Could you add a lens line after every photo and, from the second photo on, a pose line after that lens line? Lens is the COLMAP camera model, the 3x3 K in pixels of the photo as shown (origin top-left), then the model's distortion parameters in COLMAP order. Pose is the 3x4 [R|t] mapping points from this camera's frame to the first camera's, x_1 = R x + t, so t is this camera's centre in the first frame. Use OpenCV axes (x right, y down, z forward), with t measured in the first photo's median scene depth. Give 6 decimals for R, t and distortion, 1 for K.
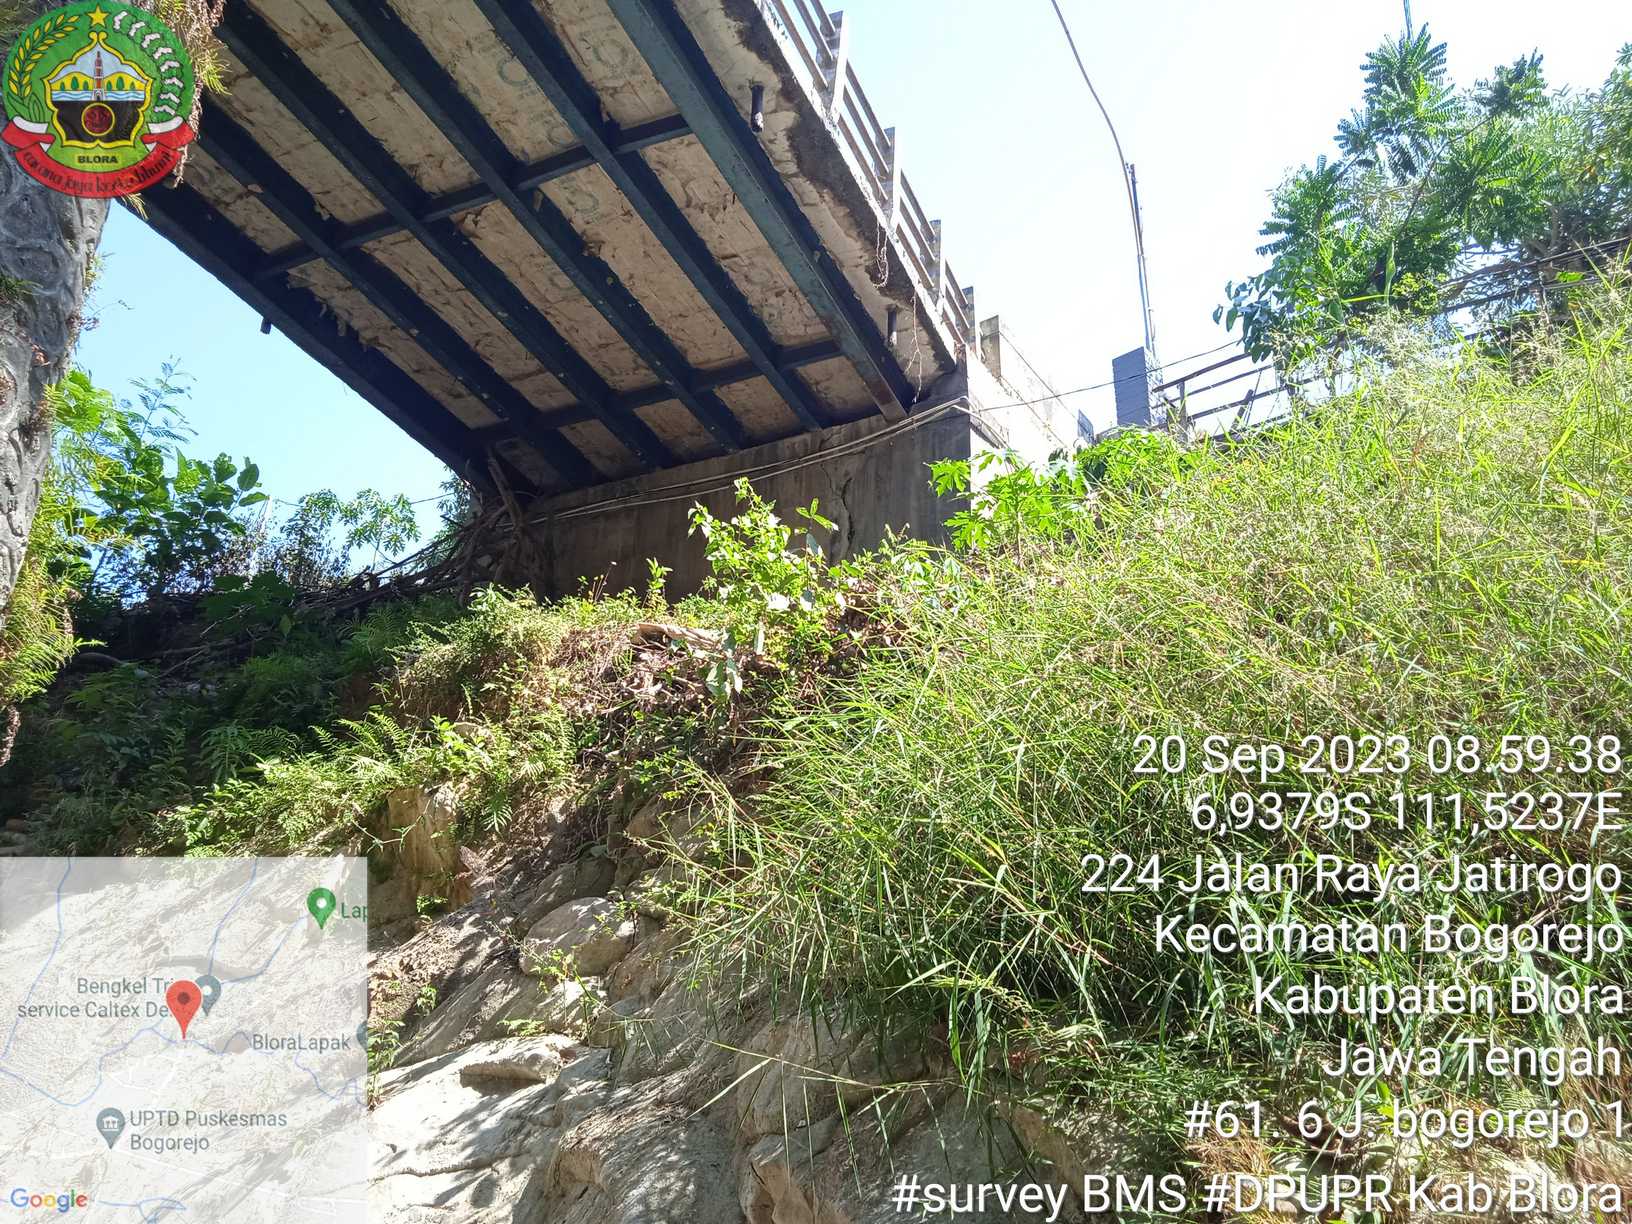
lens RADIAL K [[1343.6, 0, 811.3], [0, 1343.6, 625.0], [0, 0, 1]] dist [0.031404, 0.000217]
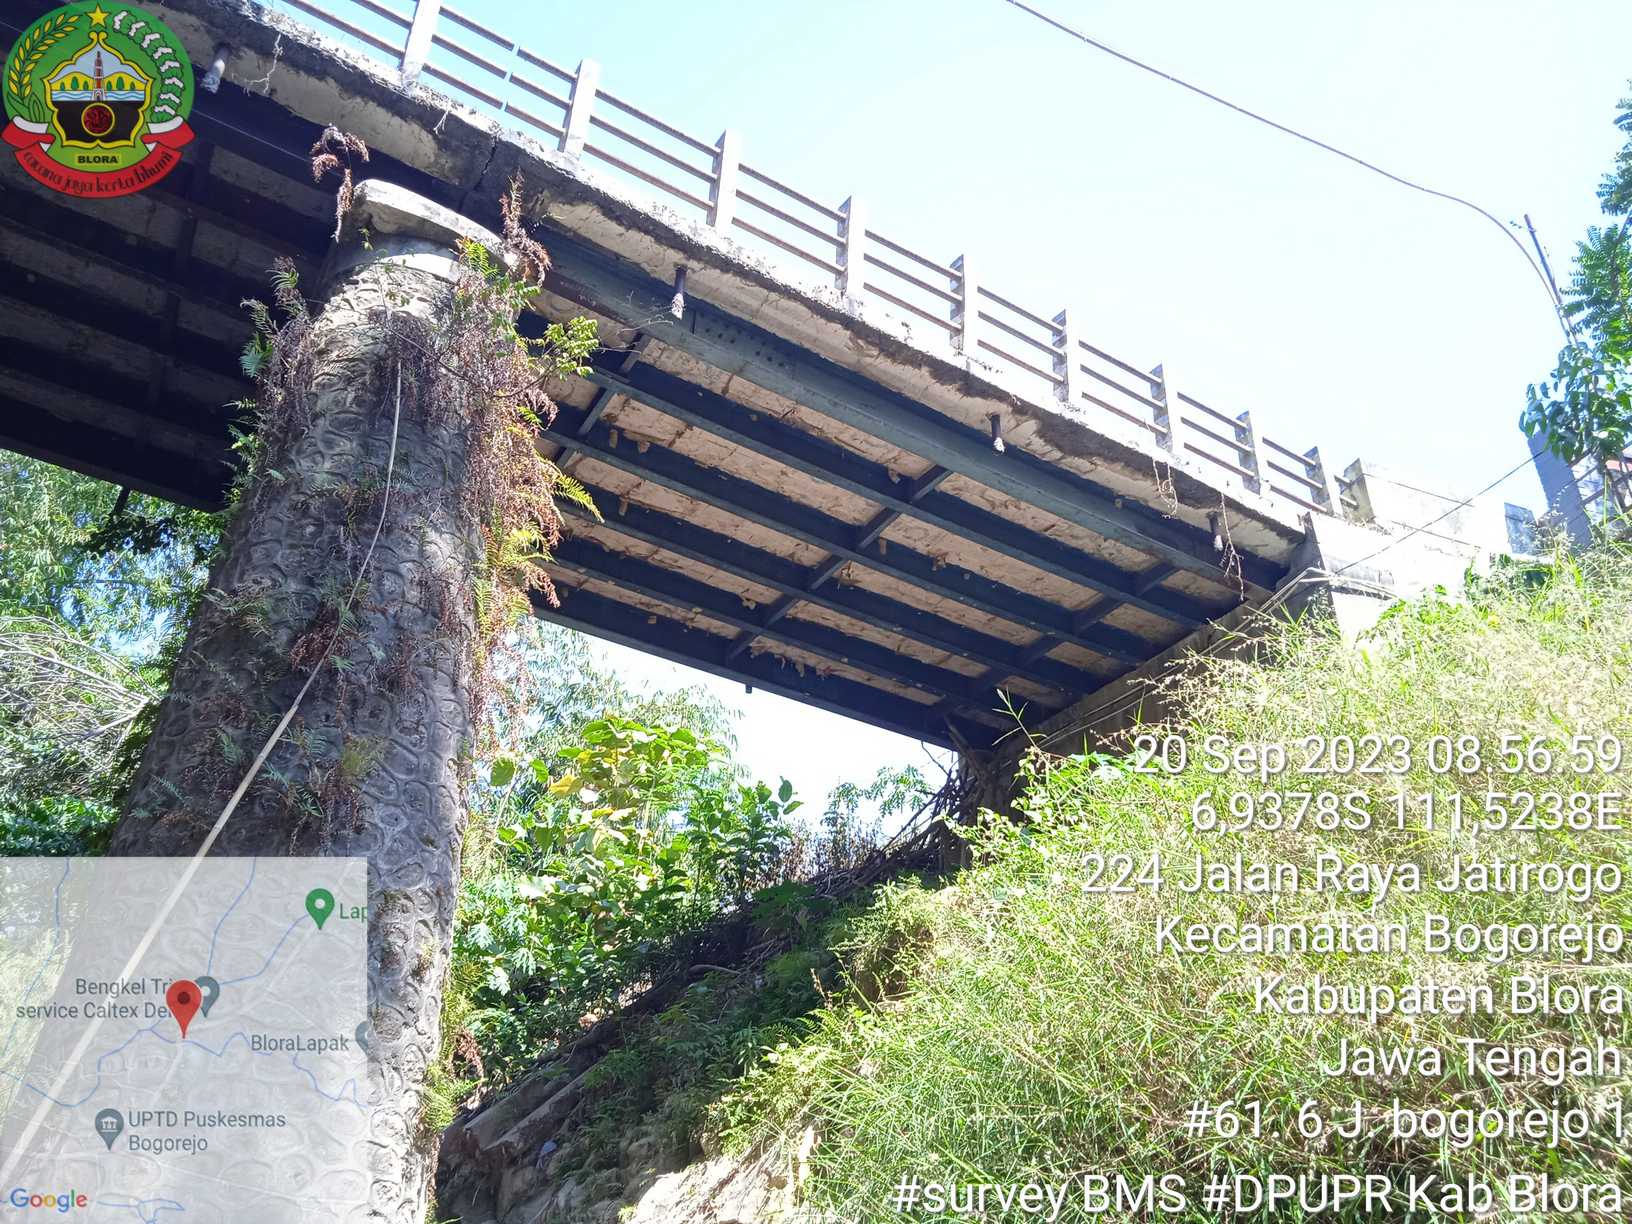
lens RADIAL K [[1343.6, 0, 811.3], [0, 1343.6, 625.0], [0, 0, 1]] dist [0.031404, 0.000217]
pose [[0.838276, -0.295063, -0.458511, 0.386760], [0.245915, 0.955135, -0.165056, -0.076388], [0.486642, 0.025608, 0.873226, -0.147907]]
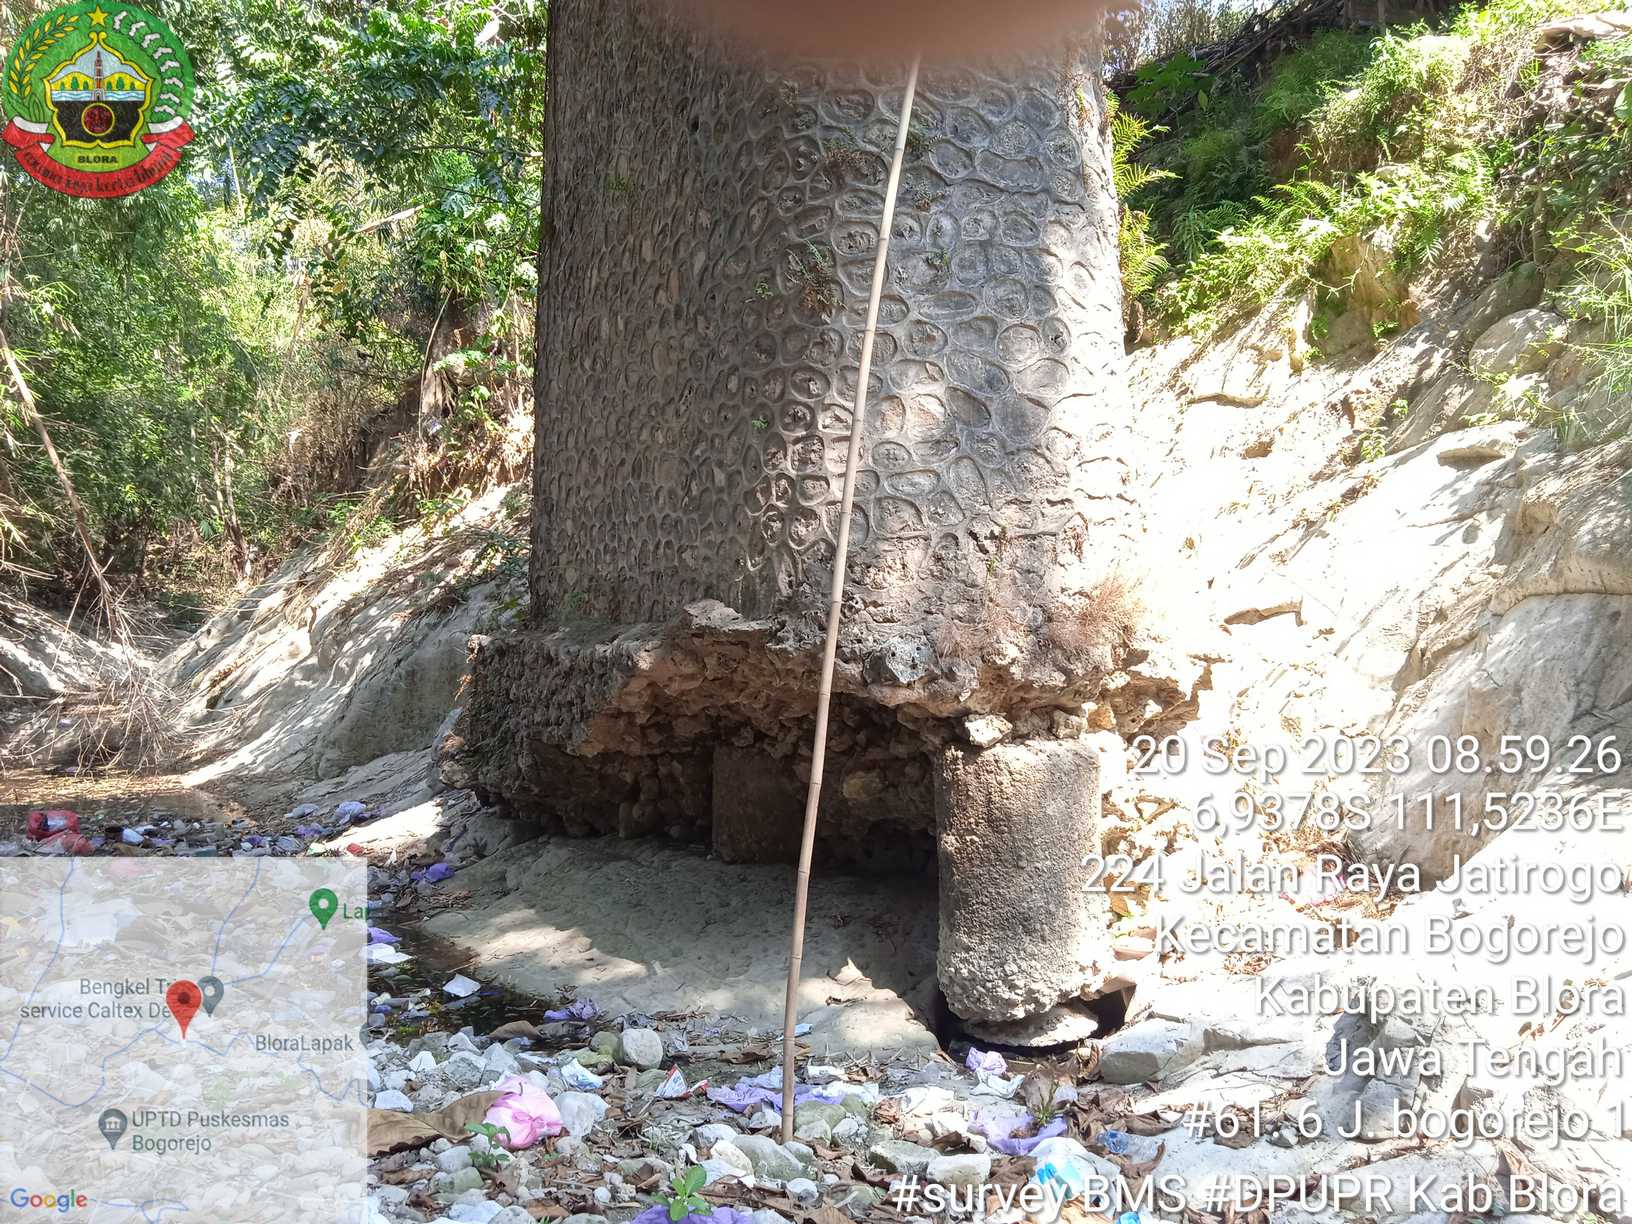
lens RADIAL K [[1344.9, 0, 822.7], [0, 1344.9, 621.4], [0, 0, 1]] dist [0.011538, -0.009099]
pose [[0.790350, -0.043314, -0.611122, 0.057129], [0.309096, 0.889431, 0.336707, -0.128273], [0.528967, -0.455012, 0.716350, -0.286840]]
